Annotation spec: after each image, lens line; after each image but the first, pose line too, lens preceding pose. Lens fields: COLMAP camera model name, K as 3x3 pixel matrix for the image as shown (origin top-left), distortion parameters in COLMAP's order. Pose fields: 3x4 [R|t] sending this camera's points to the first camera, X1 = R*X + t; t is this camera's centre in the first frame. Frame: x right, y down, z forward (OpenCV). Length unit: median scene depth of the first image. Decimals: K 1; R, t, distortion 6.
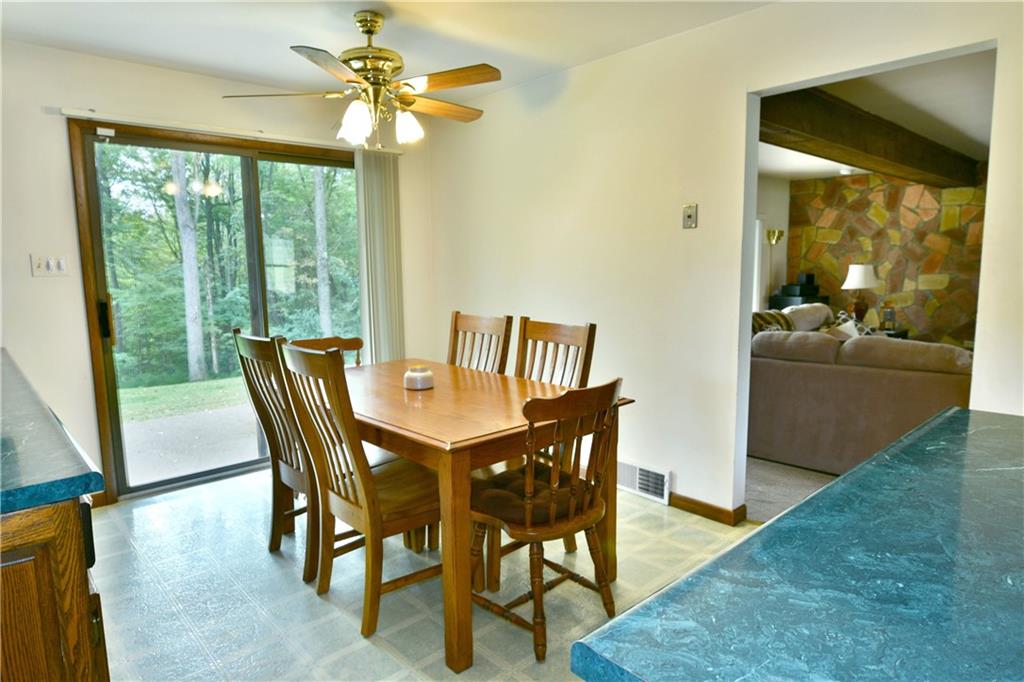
lens RADIAL K [[627.1, 0, 514.7], [0, 627.1, 343.3], [0, 0, 1]] dist [-0.003452, -0.006345]
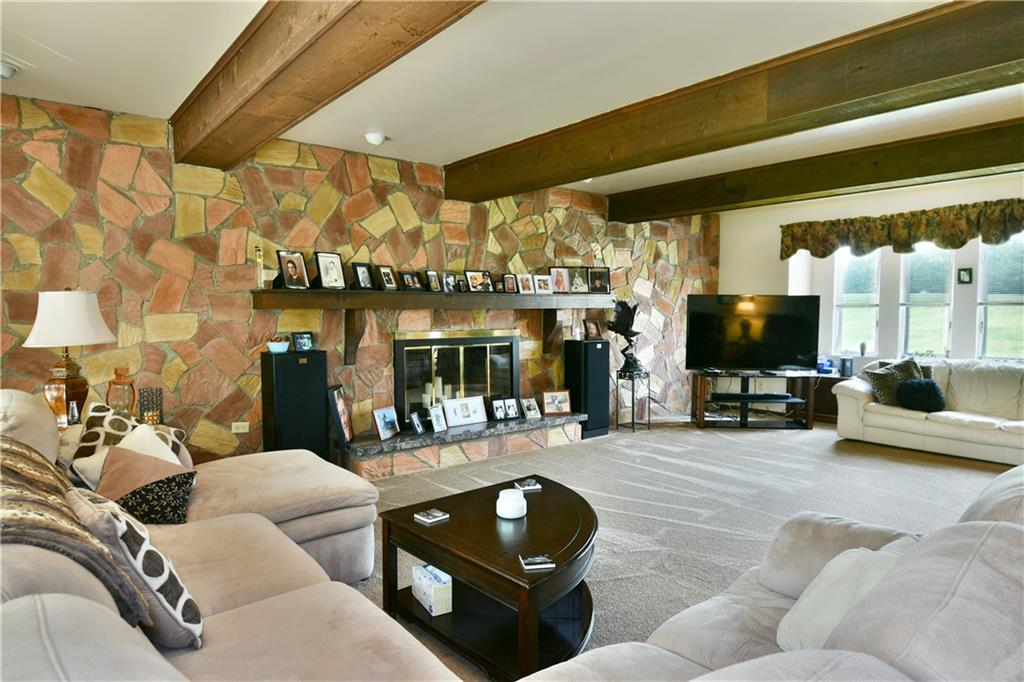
lens RADIAL K [[627.1, 0, 512.5], [0, 627.1, 343.0], [0, 0, 1]] dist [-0.003452, -0.006345]
pose [[0.085673, -0.037043, 0.995634, 0.138877], [0.127830, 0.991458, 0.025888, -0.059445], [-0.988089, 0.125054, 0.089676, 0.645712]]
